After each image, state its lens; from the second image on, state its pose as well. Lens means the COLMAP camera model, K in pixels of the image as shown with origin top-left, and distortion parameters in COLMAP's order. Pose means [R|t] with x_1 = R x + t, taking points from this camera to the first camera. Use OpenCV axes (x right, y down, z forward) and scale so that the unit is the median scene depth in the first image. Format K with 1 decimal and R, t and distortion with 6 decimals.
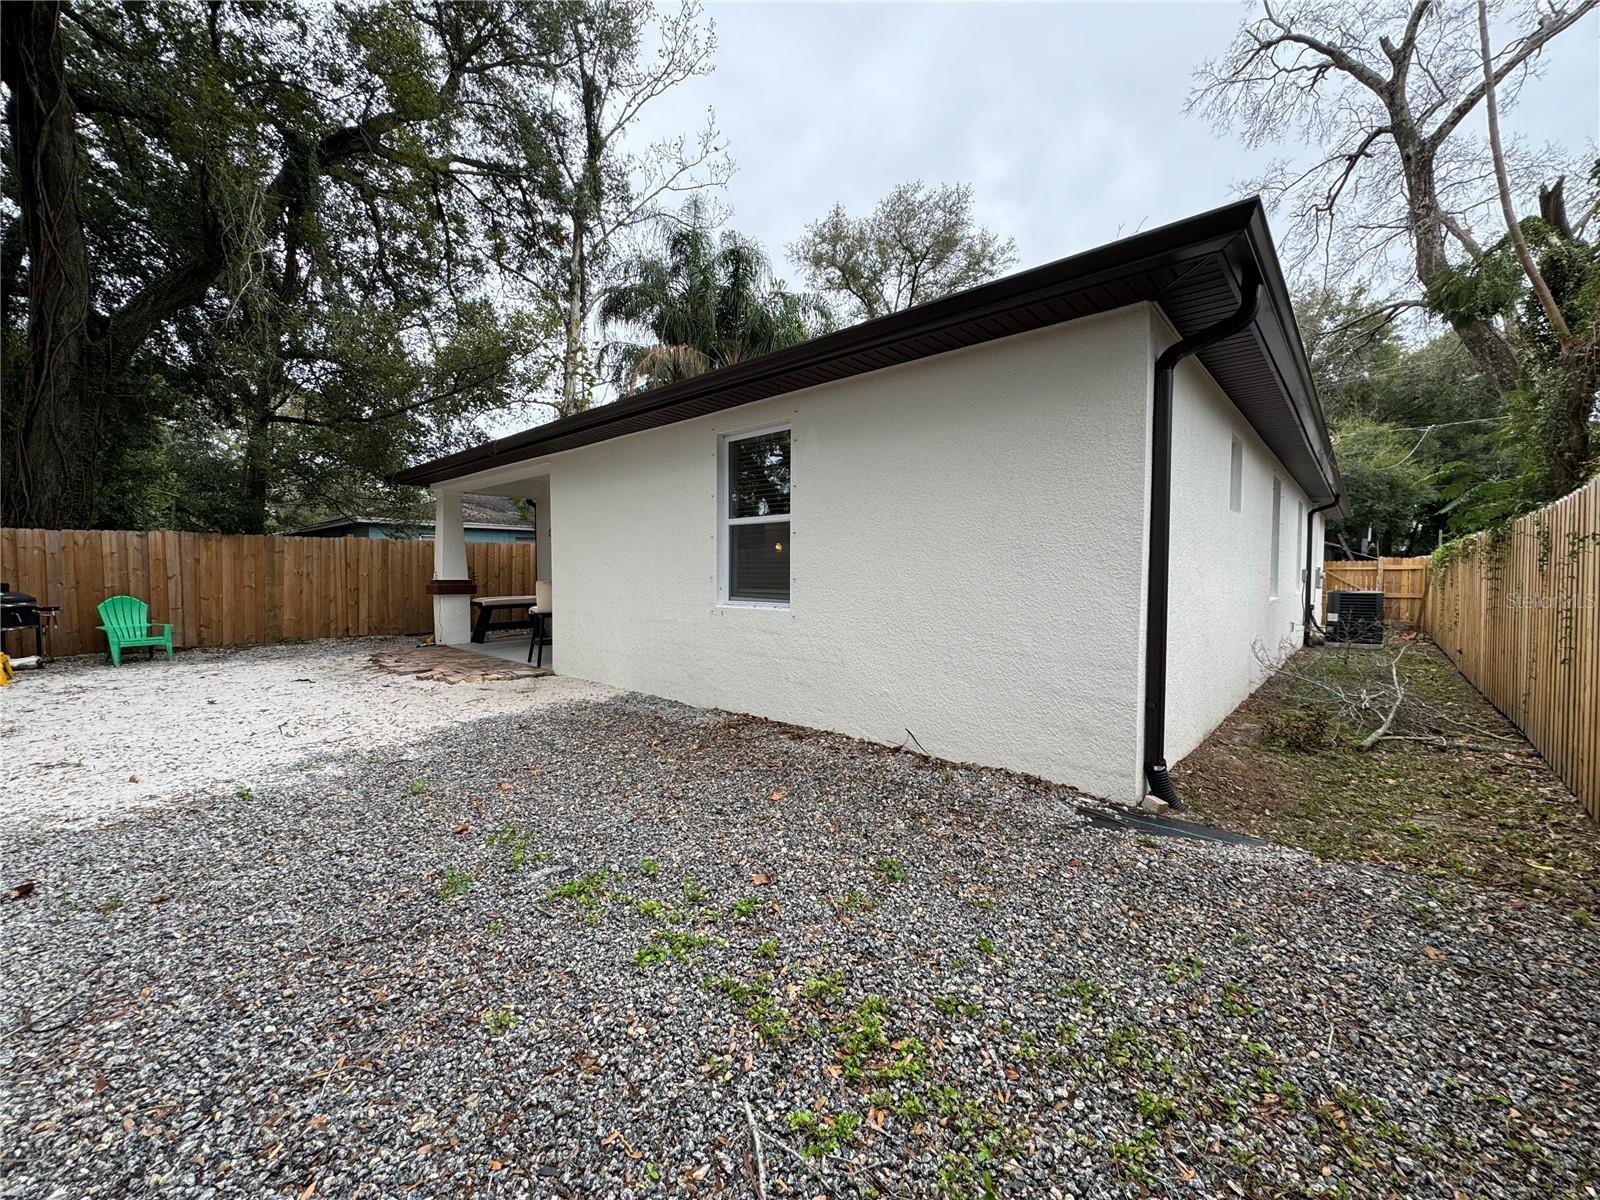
lens RADIAL K [[643.4, 0, 800.0], [0, 643.4, 600.0], [0, 0, 1]] dist [-0.000150, 0.000049]
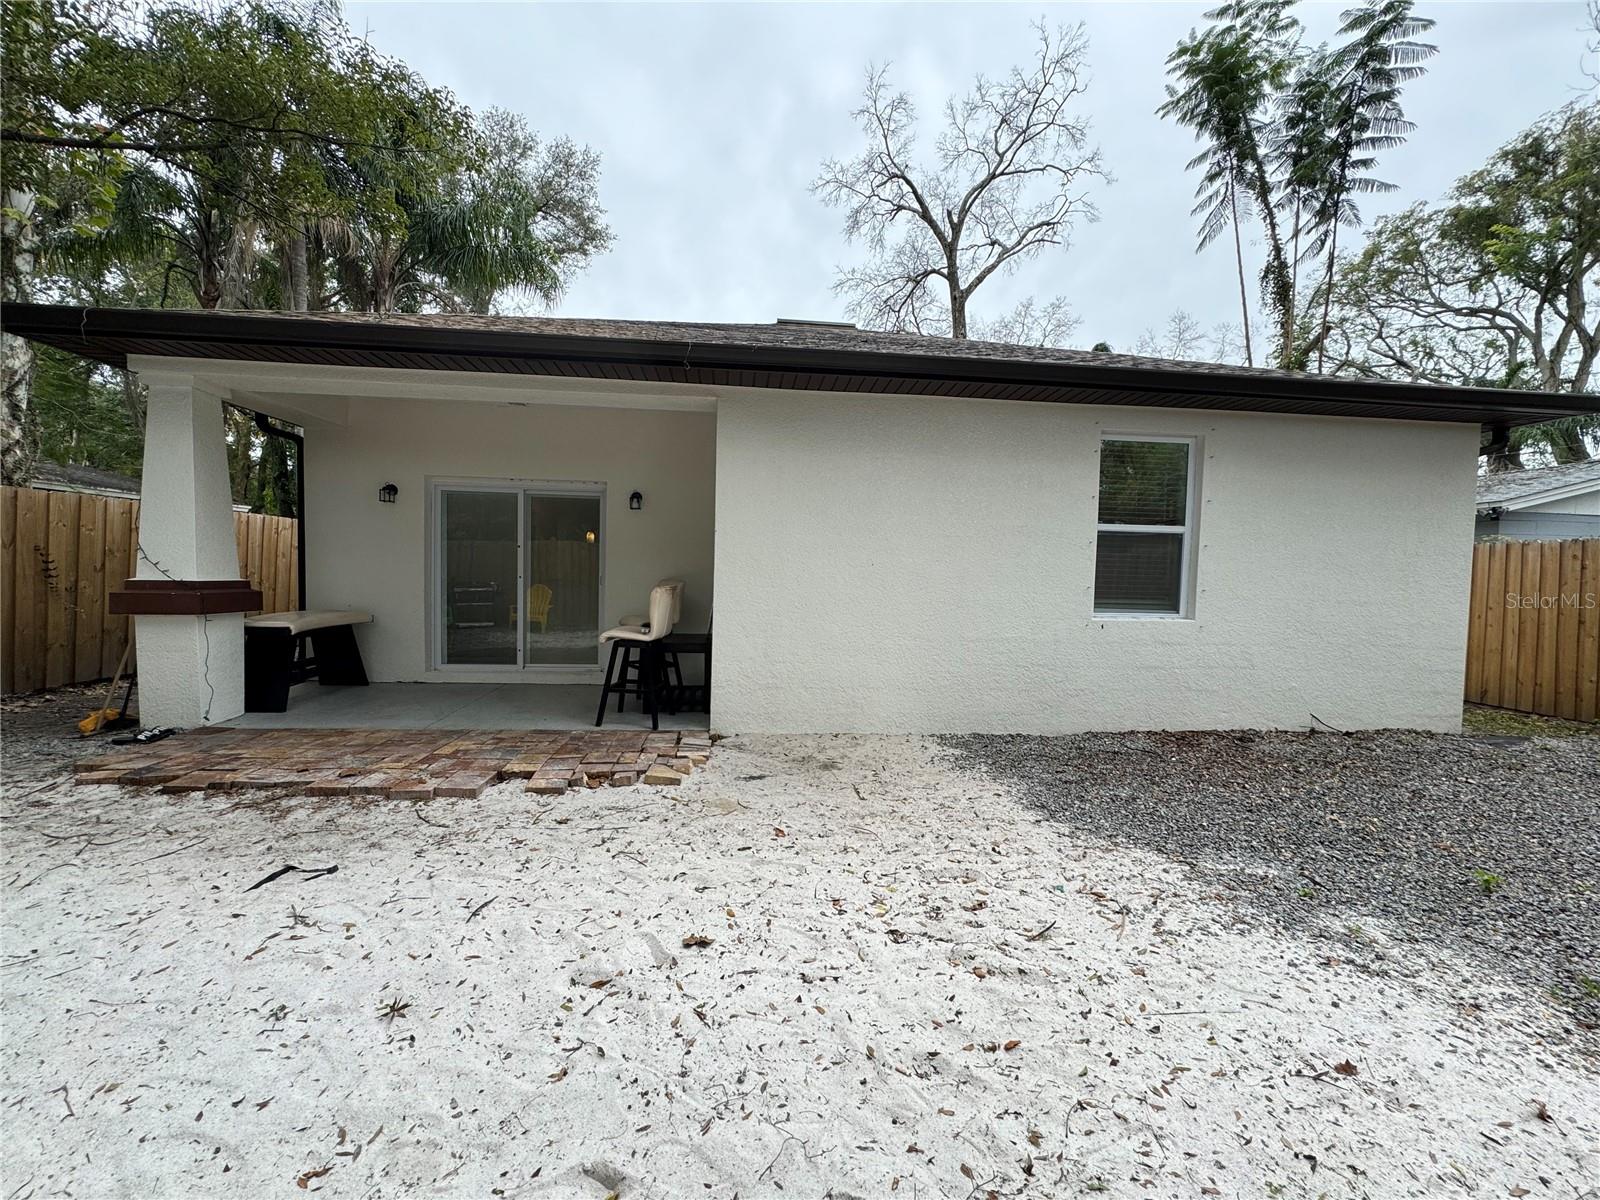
lens RADIAL K [[633.5, 0, 798.3], [0, 633.5, 601.6], [0, 0, 1]] dist [-0.004042, 0.000590]
pose [[0.676188, -0.024240, 0.736331, -0.608533], [0.012245, 0.999690, 0.021665, -0.022748], [-0.736628, -0.005634, 0.676275, 0.401906]]
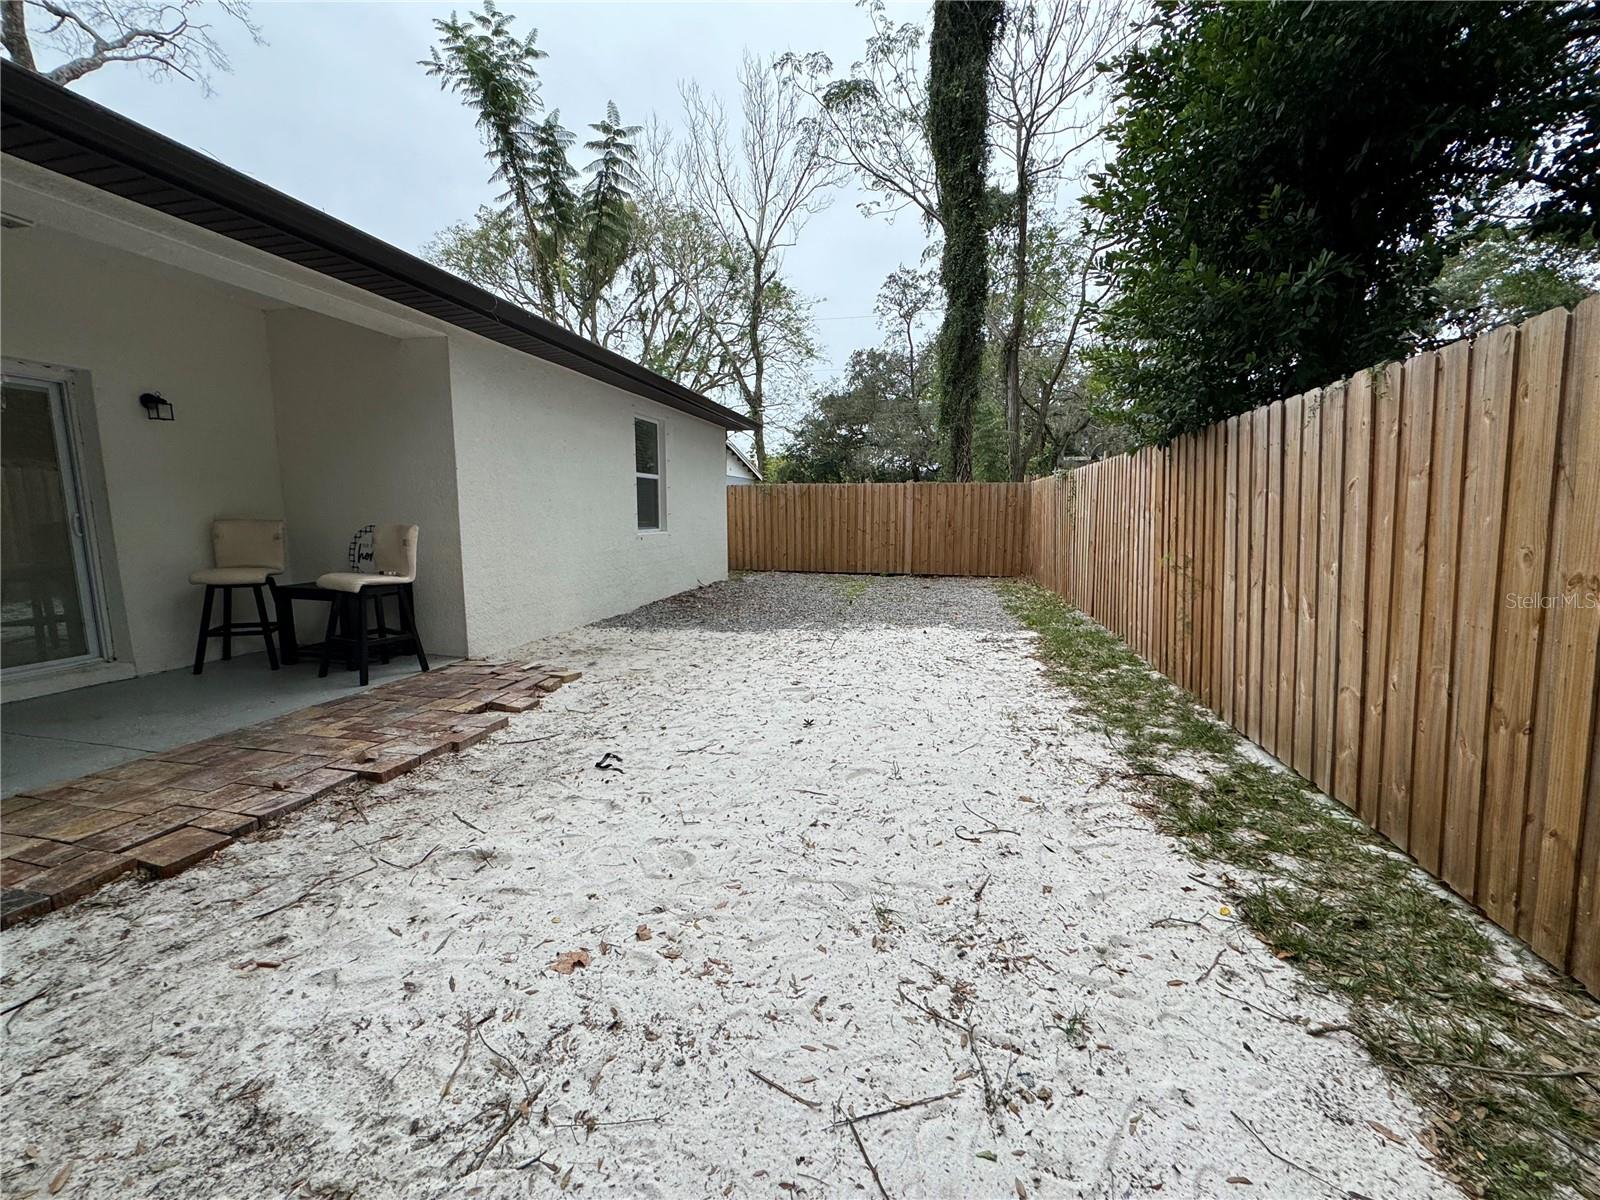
lens RADIAL K [[633.5, 0, 798.3], [0, 633.5, 601.6], [0, 0, 1]] dist [-0.004042, 0.000590]
pose [[-0.486263, -0.132792, 0.863663, -0.858572], [0.029134, 0.985372, 0.167908, -0.038287], [-0.873327, 0.106809, -0.475281, 0.769408]]
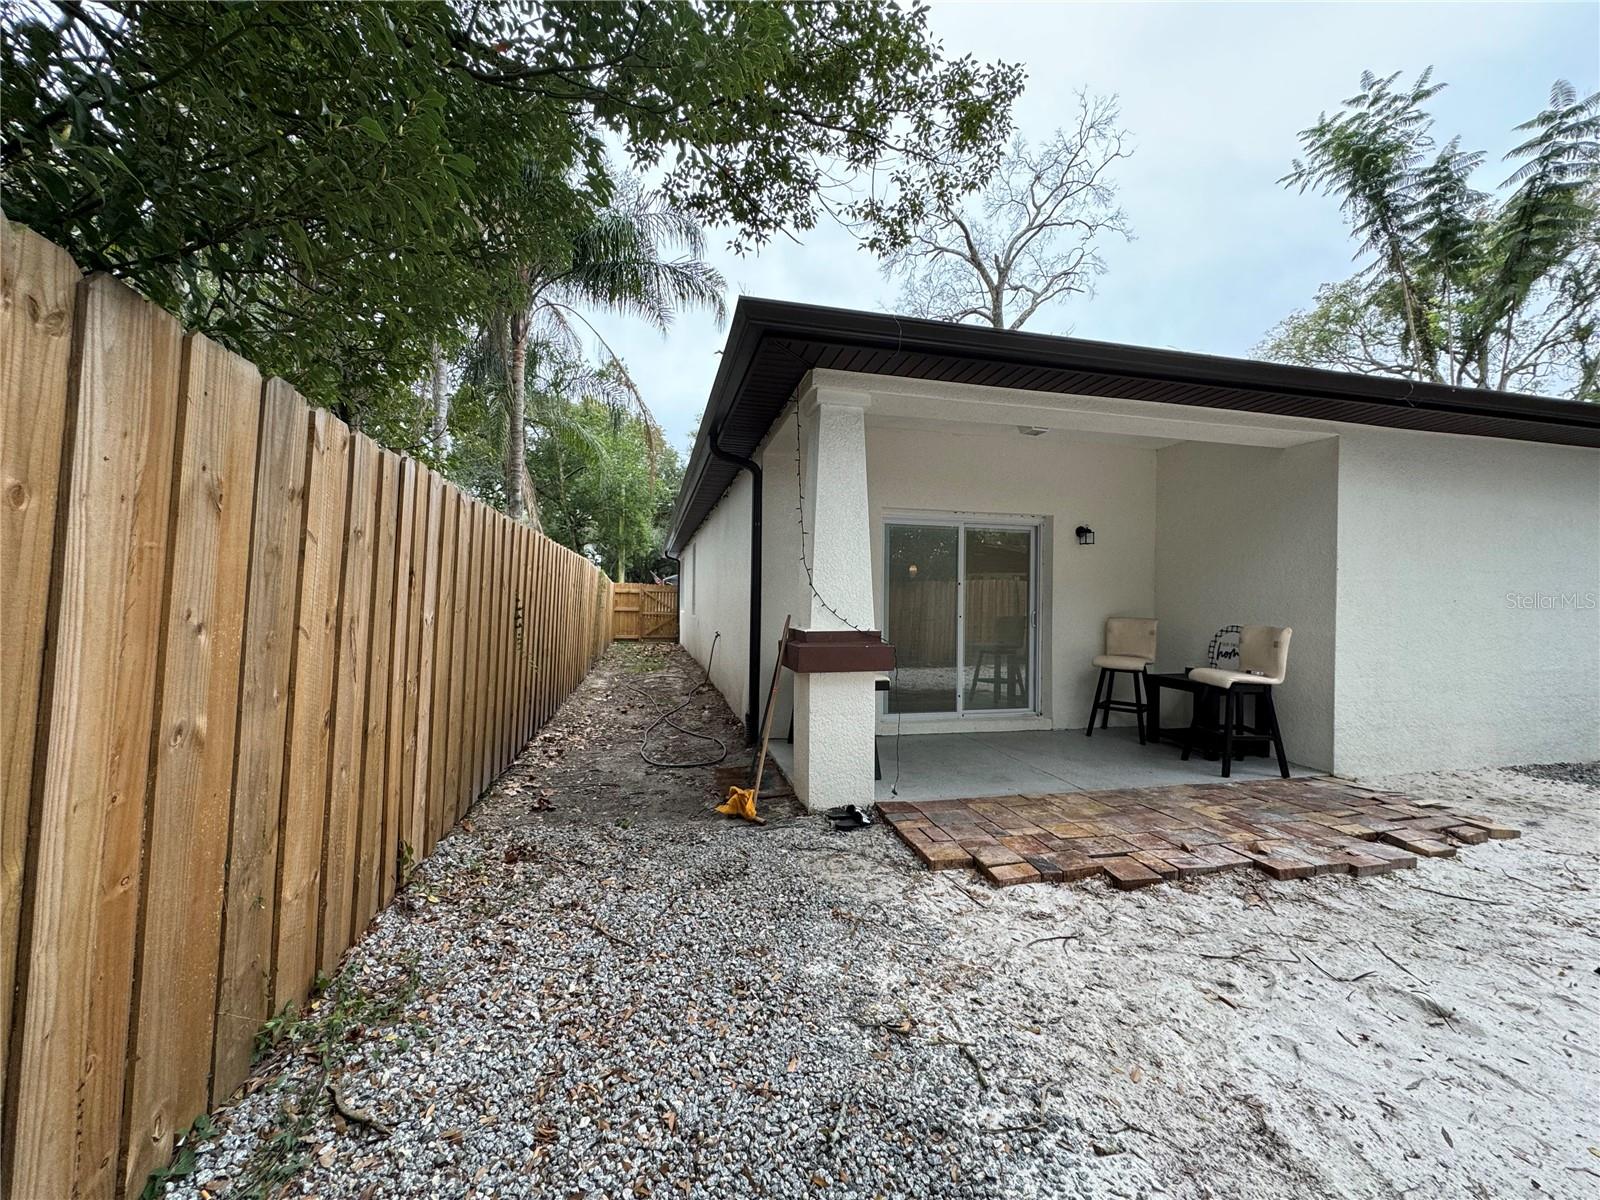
lens RADIAL K [[634.0, 0, 800.0], [0, 634.0, 600.0], [0, 0, 1]] dist [-0.004338, 0.000784]
pose [[0.569556, 0.001637, 0.821951, -0.895808], [0.027259, 0.999410, -0.020880, -0.043834], [-0.821501, 0.034298, 0.569175, 0.815786]]
